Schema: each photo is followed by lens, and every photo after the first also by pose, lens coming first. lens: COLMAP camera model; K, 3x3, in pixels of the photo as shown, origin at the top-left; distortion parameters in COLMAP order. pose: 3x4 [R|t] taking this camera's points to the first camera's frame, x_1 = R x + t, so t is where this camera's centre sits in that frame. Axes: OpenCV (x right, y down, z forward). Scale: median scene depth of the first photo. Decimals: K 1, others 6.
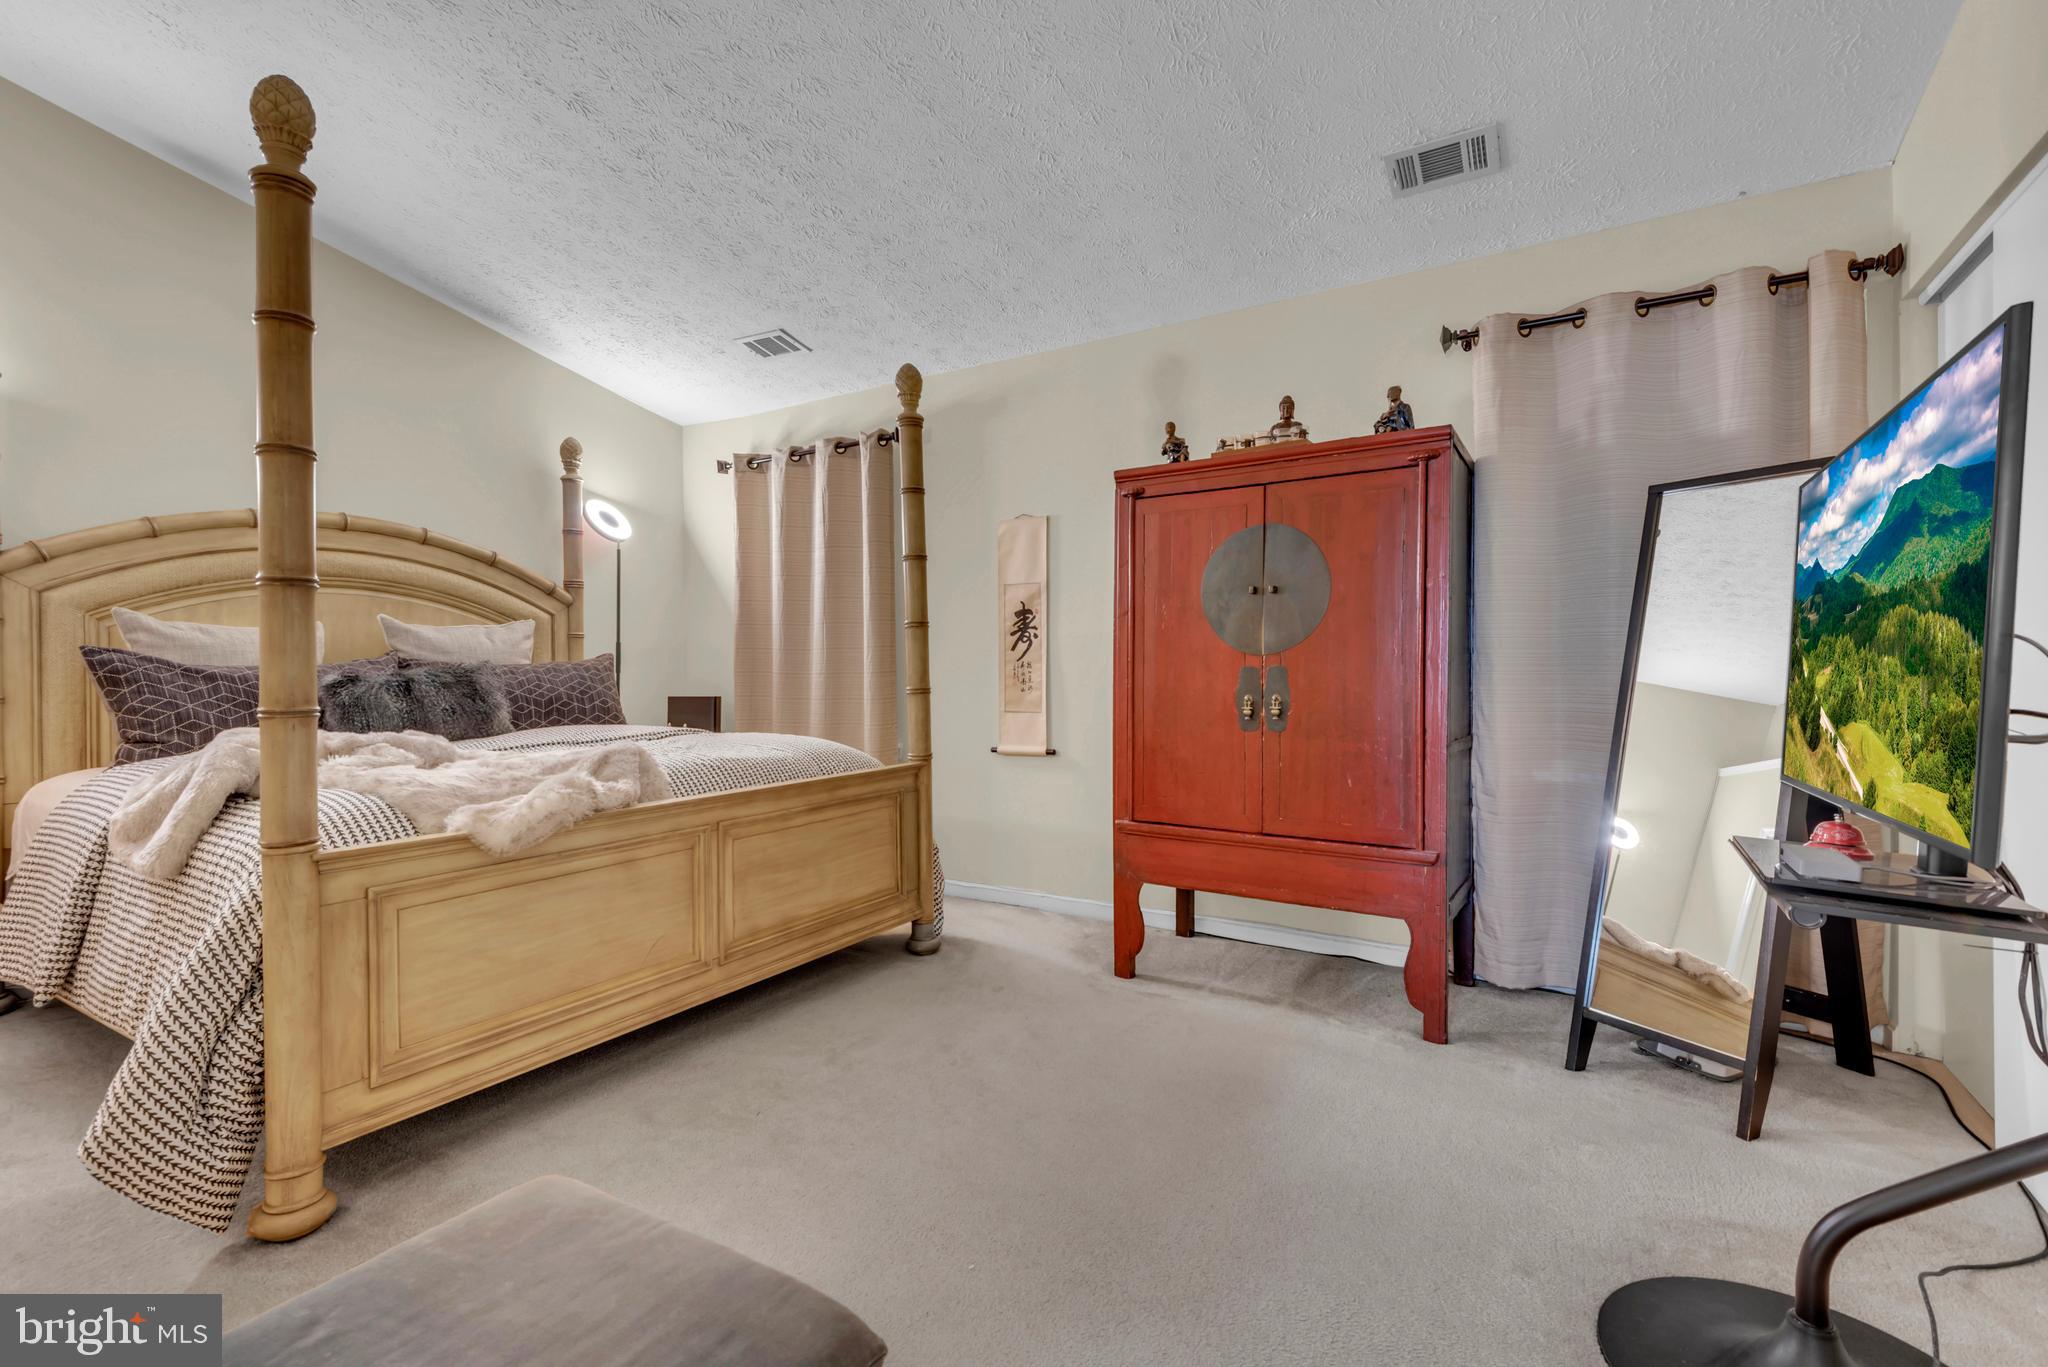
lens RADIAL K [[950.9, 0, 1023.7], [0, 950.9, 674.1], [0, 0, 1]] dist [0.013335, -0.001671]
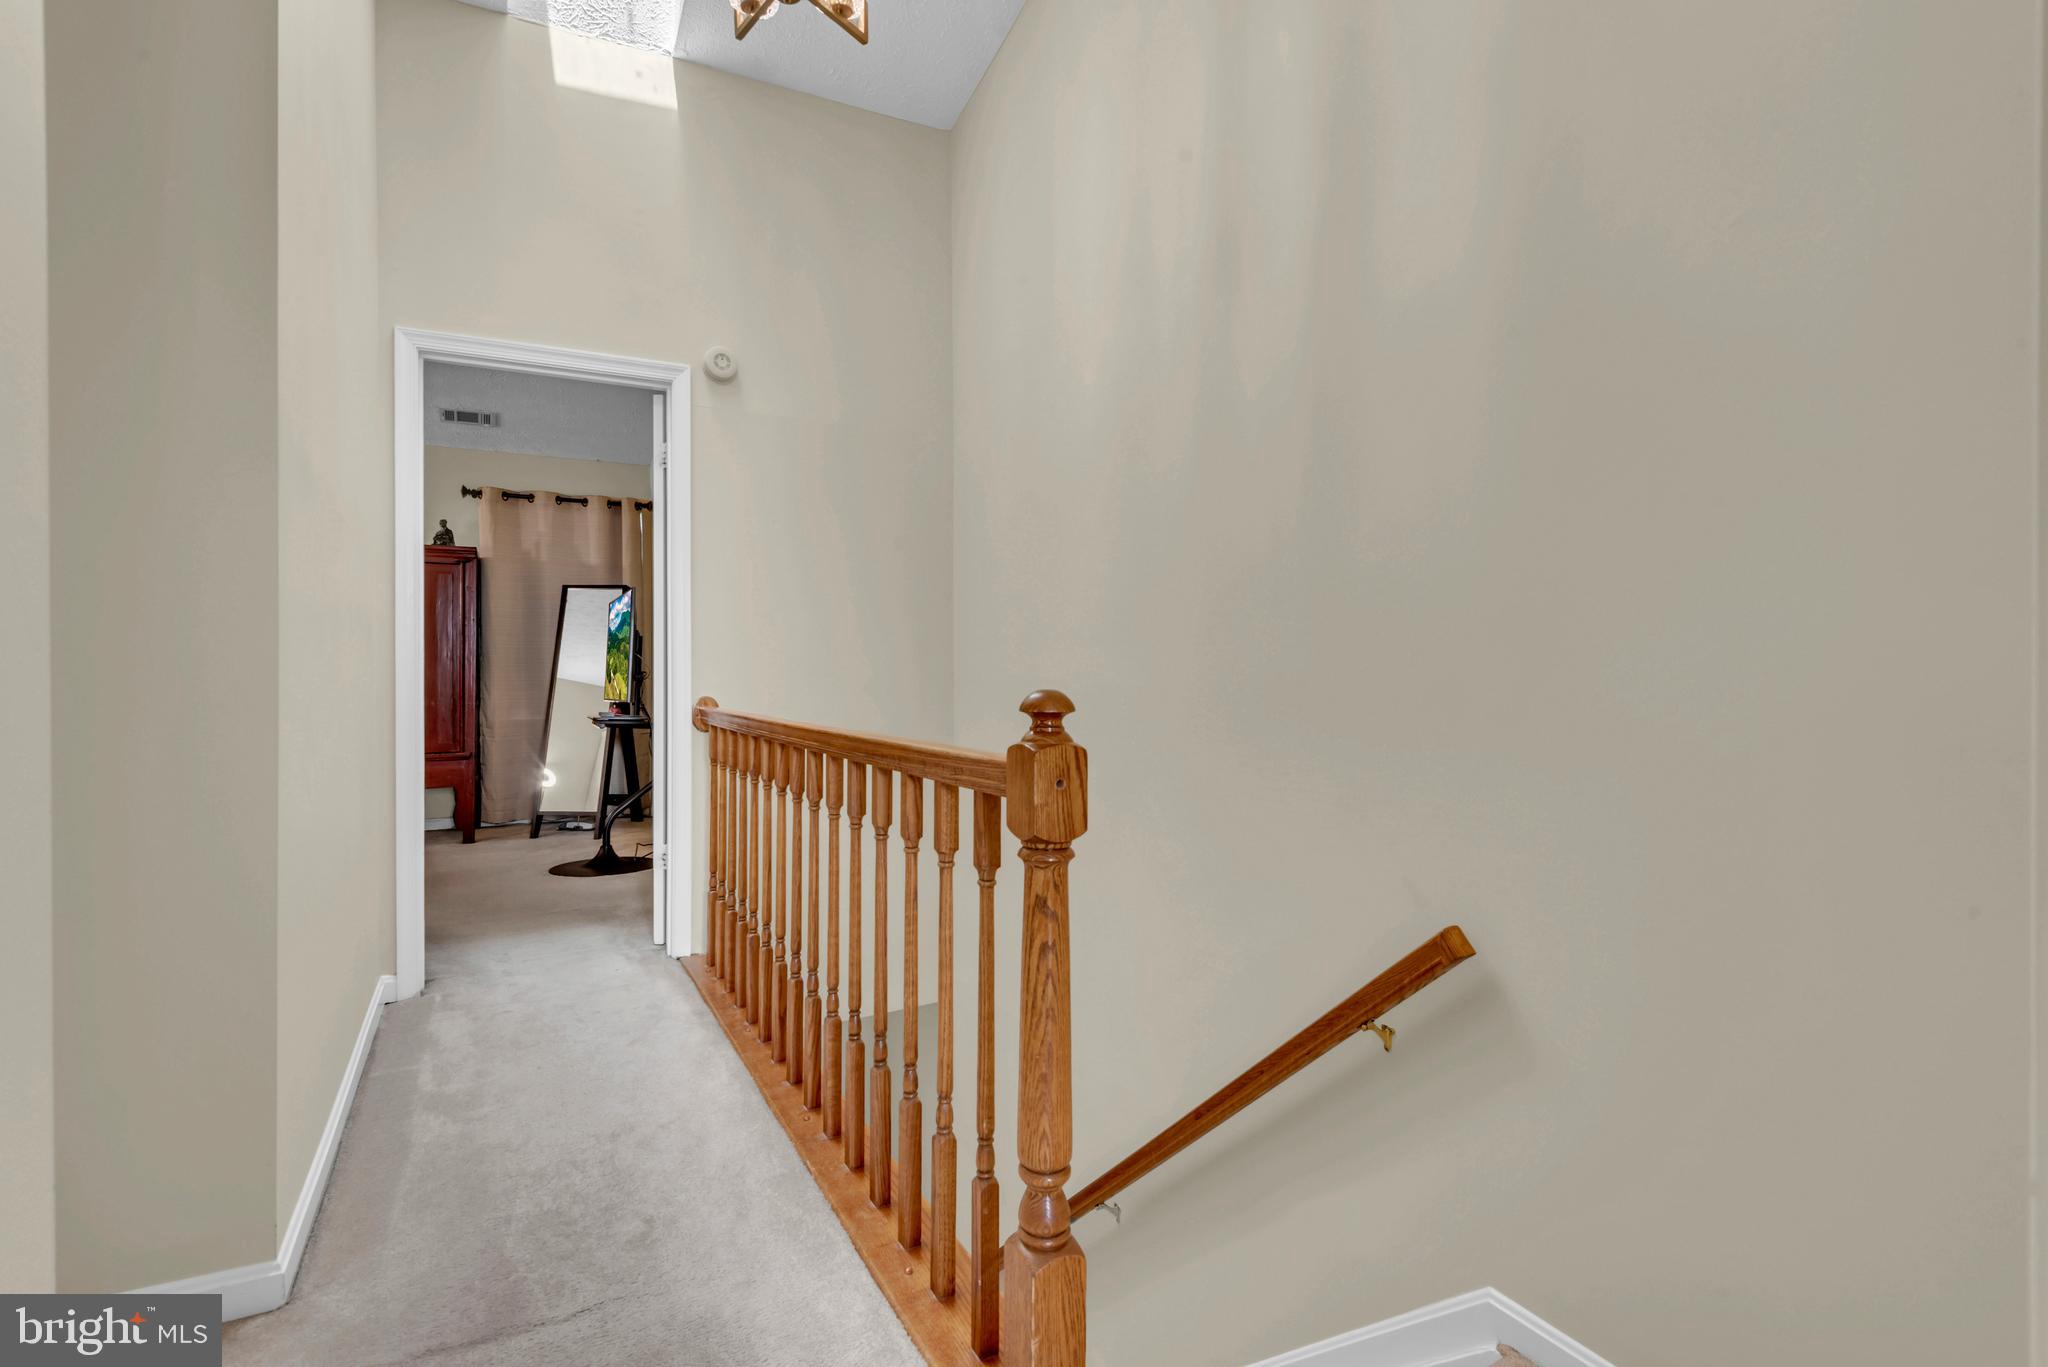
lens RADIAL K [[1013.3, 0, 1024.0], [0, 1013.3, 683.5], [0, 0, 1]] dist [0.000273, -0.000440]
pose [[0.536417, -0.001811, 0.843951, -0.704219], [0.007736, 0.999966, -0.002772, 0.048624], [-0.843917, 0.008016, 0.536413, -1.083212]]
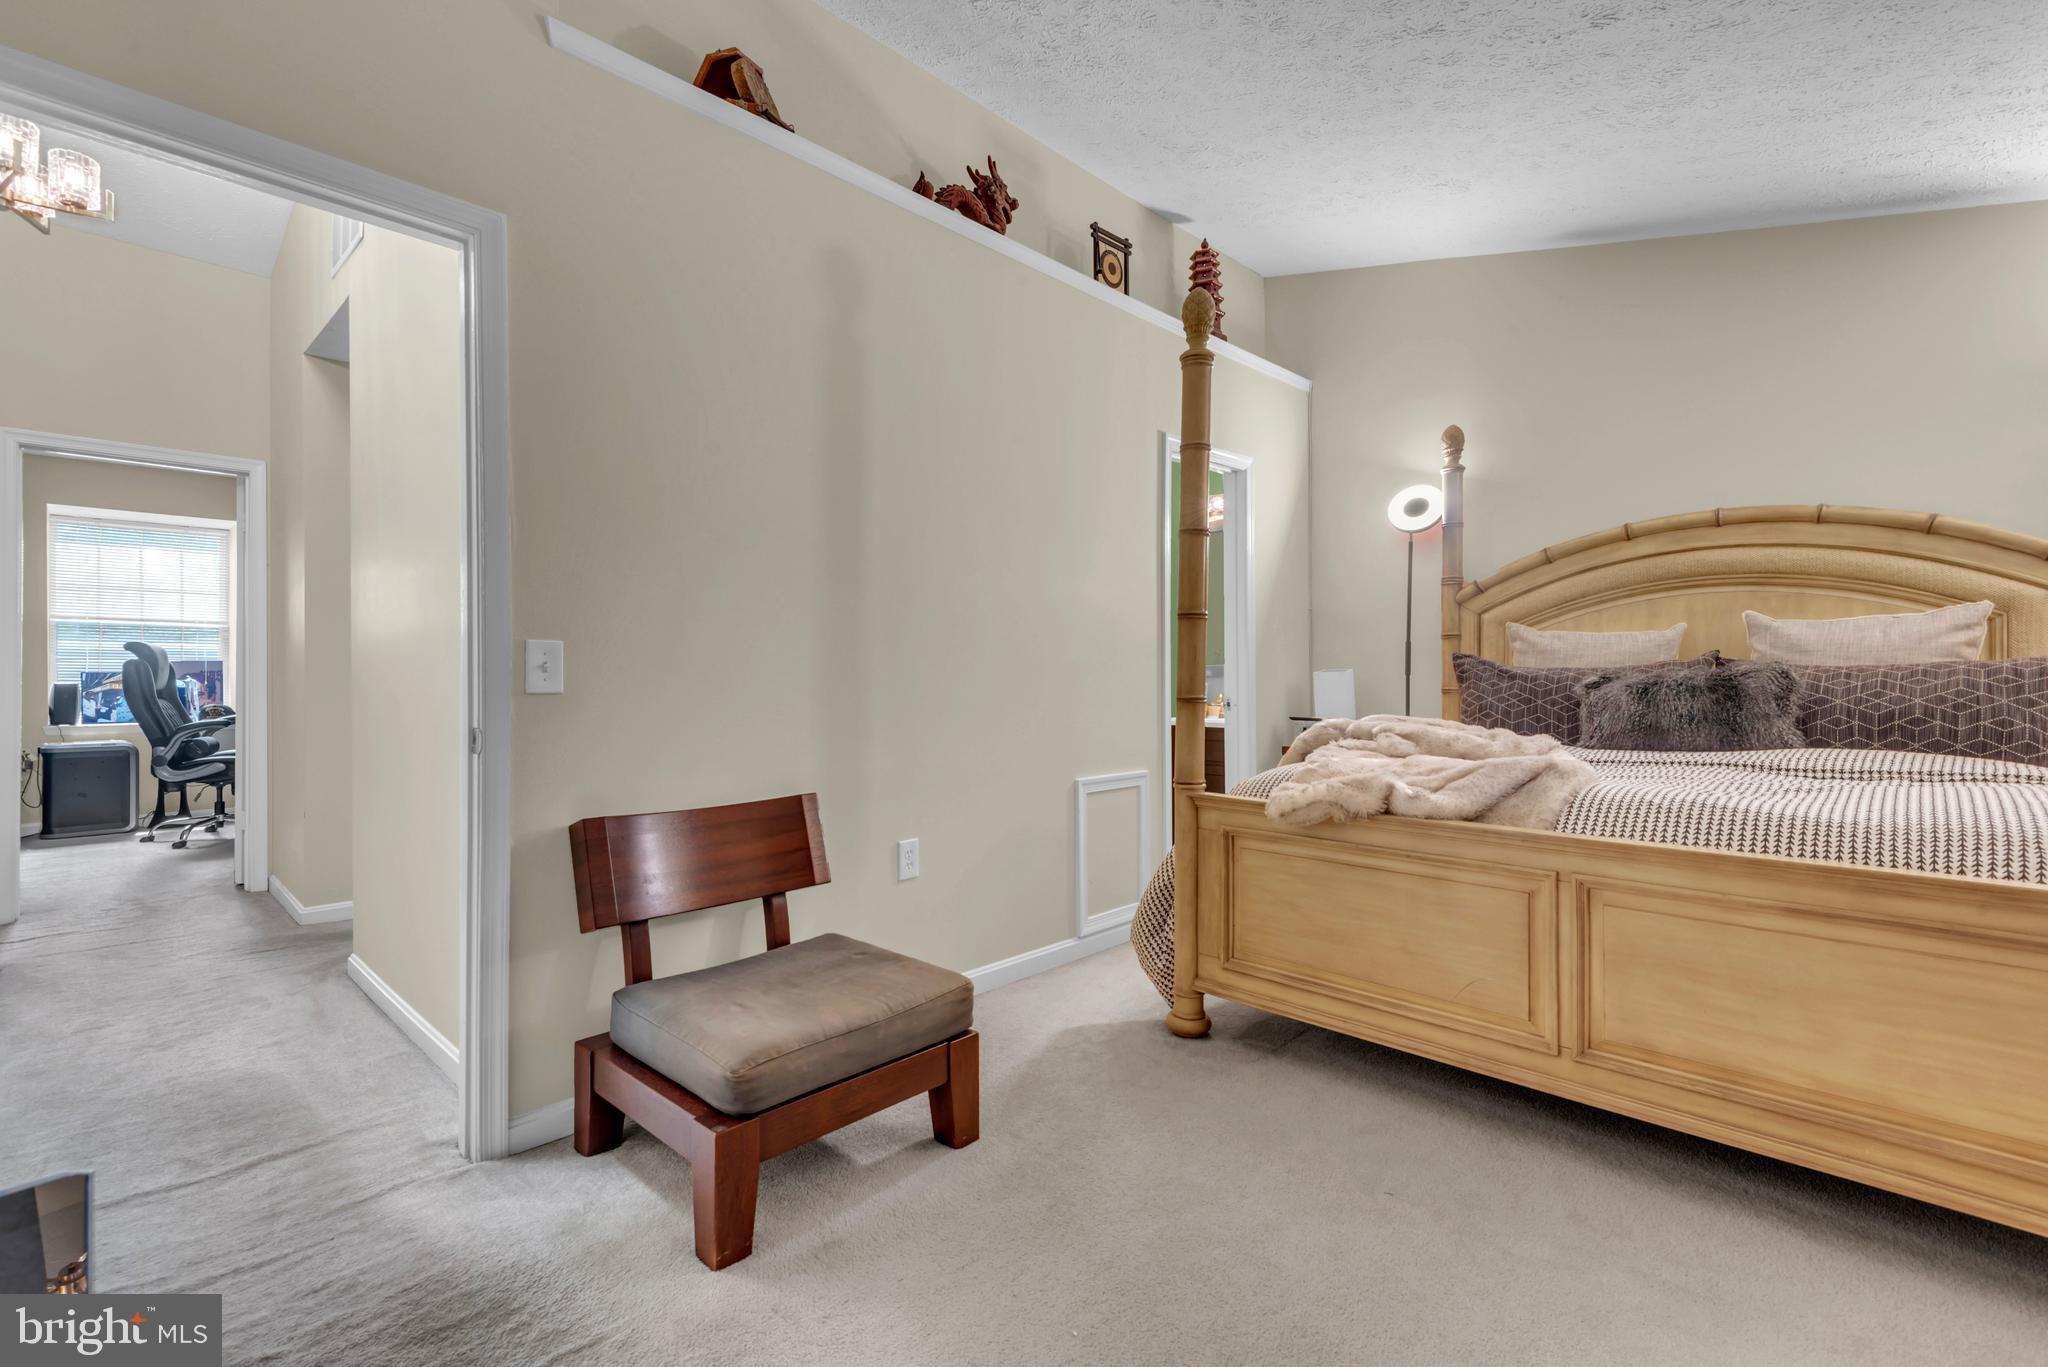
lens RADIAL K [[950.9, 0, 1023.7], [0, 950.9, 674.1], [0, 0, 1]] dist [0.013335, -0.001671]
pose [[-0.249490, 0.010158, -0.968324, 0.696553], [-0.007440, 0.999895, 0.012406, -0.014252], [0.968349, 0.010300, -0.249389, 0.993879]]
